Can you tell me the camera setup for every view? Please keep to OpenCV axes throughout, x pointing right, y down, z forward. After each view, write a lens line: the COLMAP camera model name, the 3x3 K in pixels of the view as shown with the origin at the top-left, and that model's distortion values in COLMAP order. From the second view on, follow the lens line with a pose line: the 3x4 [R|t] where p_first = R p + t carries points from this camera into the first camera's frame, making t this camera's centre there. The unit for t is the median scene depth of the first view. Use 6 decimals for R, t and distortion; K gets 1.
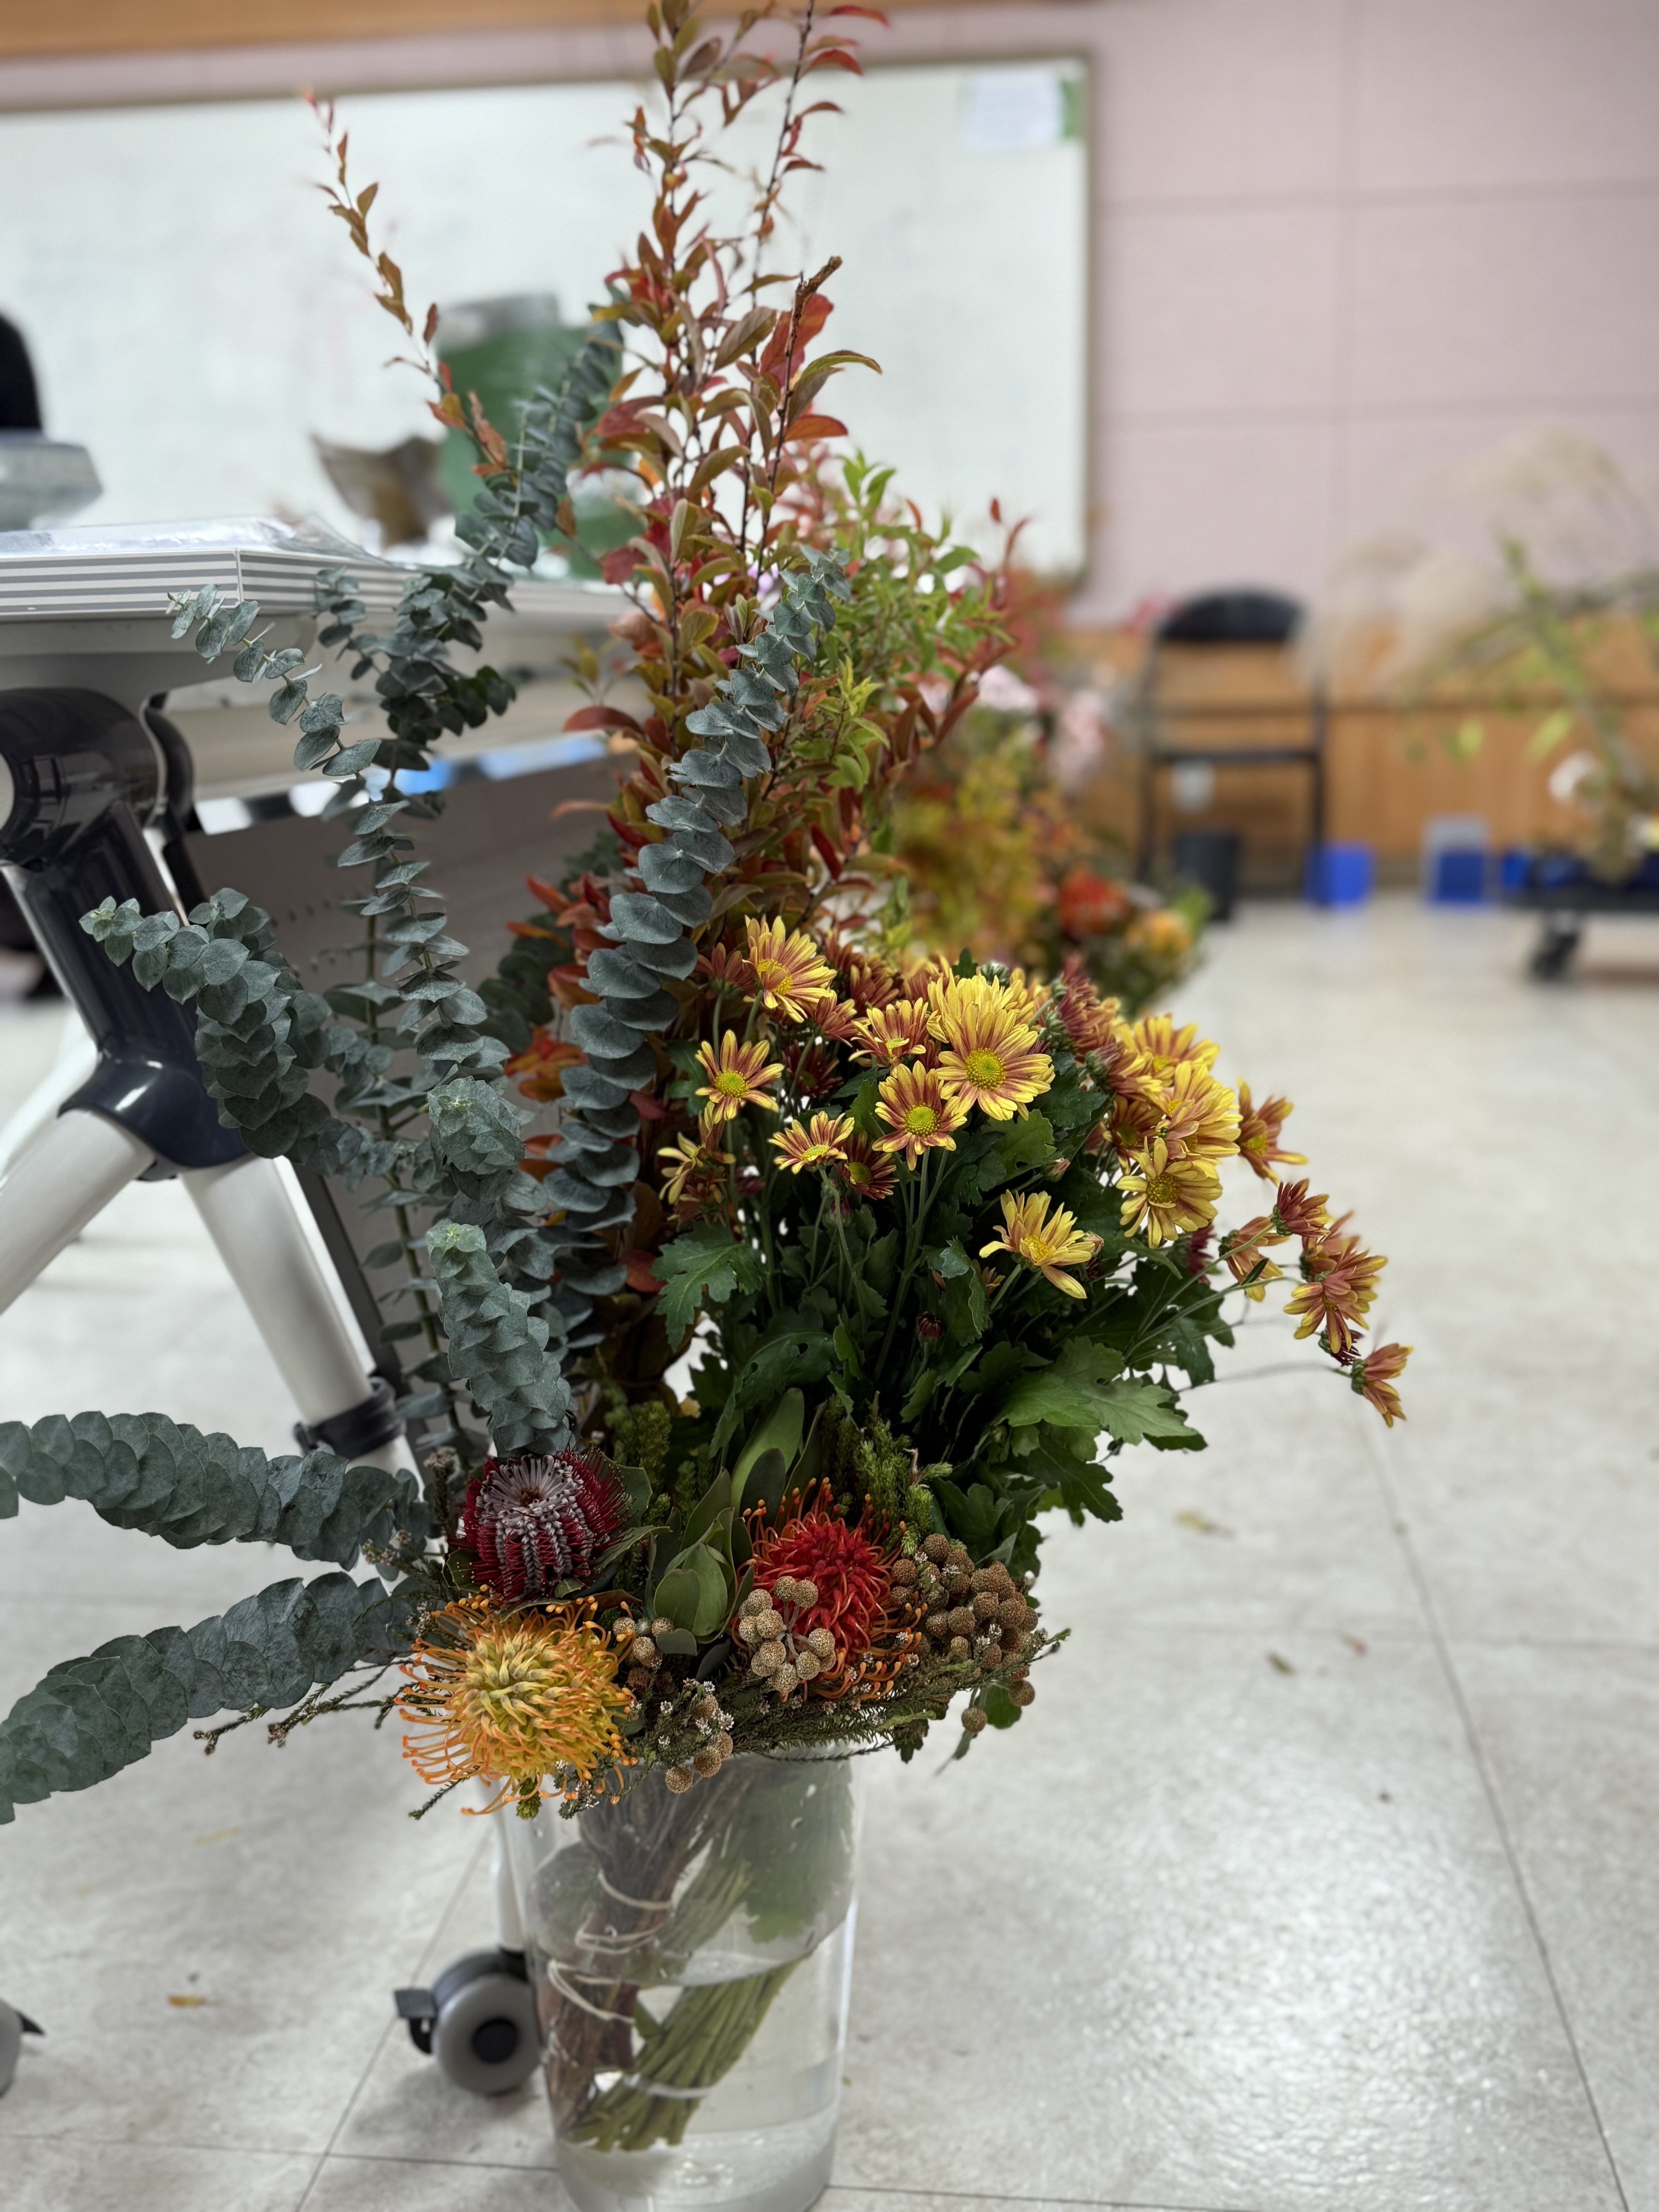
lens RADIAL K [[2185.2, 0, 820.4], [0, 2185.2, 1106.1], [0, 0, 1]] dist [-0.016100, 0.000000]
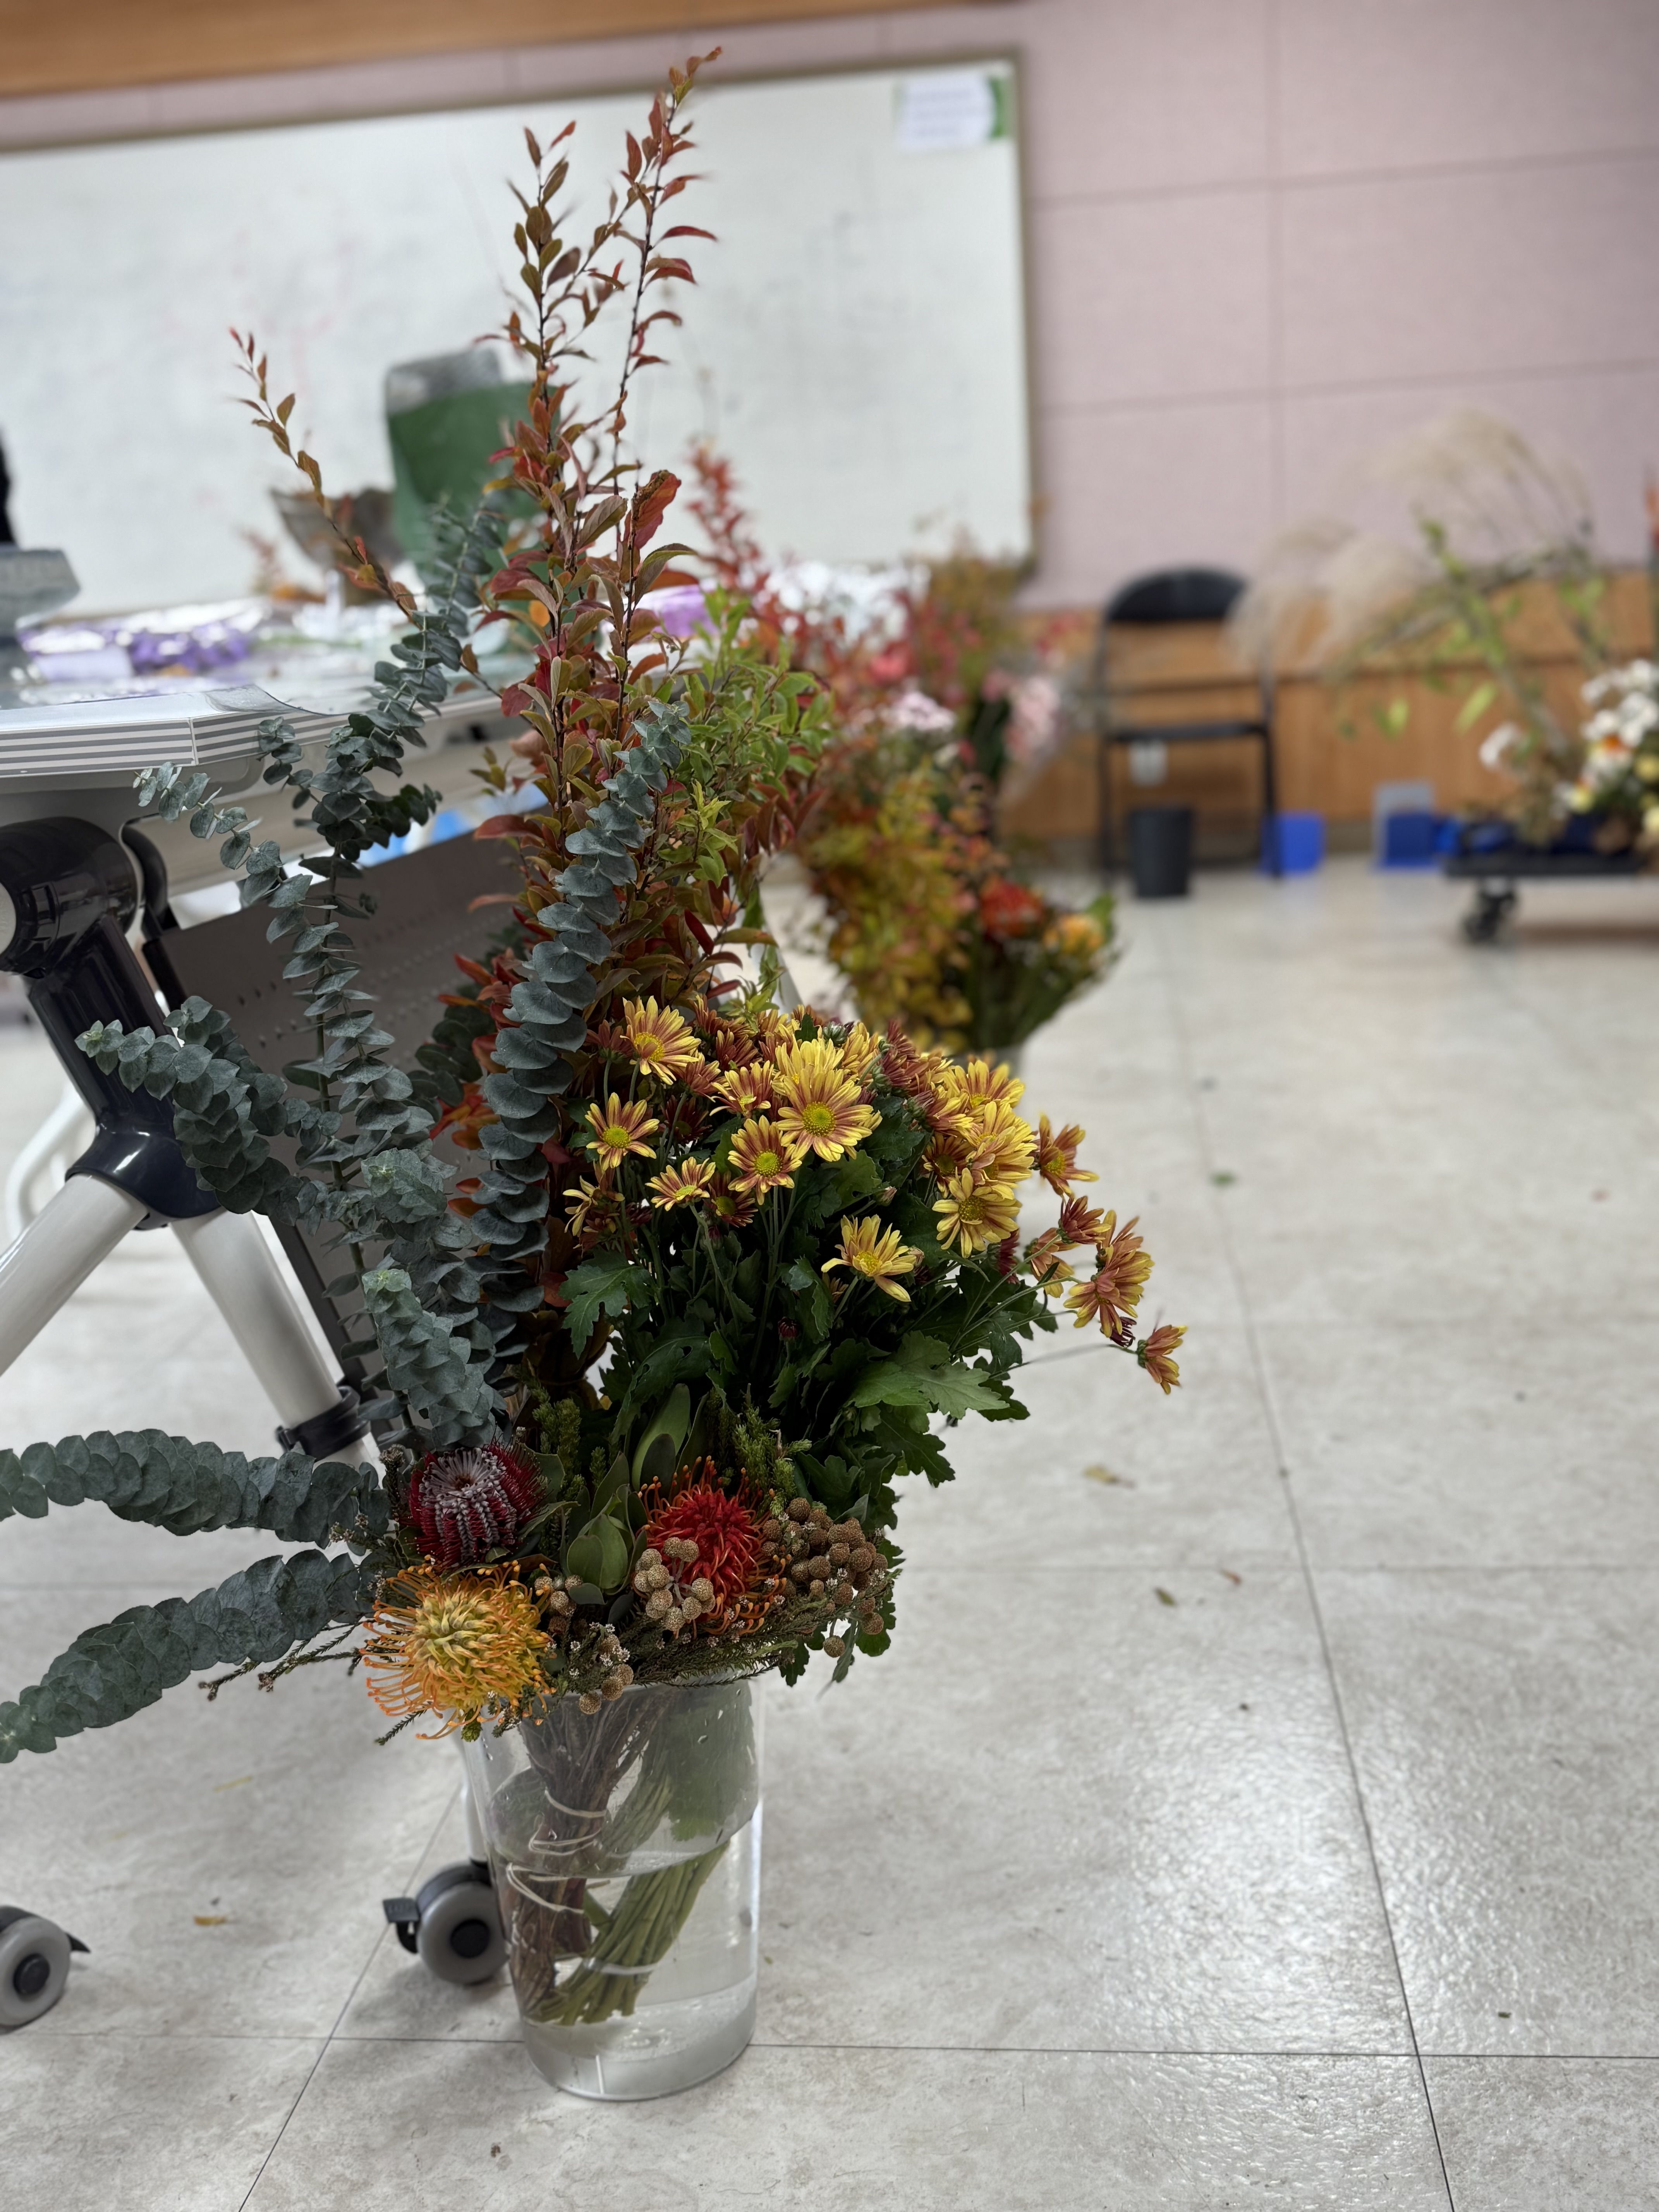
lens RADIAL K [[2185.2, 0, 839.4], [0, 2185.2, 1104.8], [0, 0, 1]] dist [-0.016100, 0.000000]
pose [[0.999096, -0.042085, 0.006085, 0.069365], [0.041987, 0.998999, 0.015426, -0.037666], [-0.006728, -0.015157, 0.999862, -0.197842]]
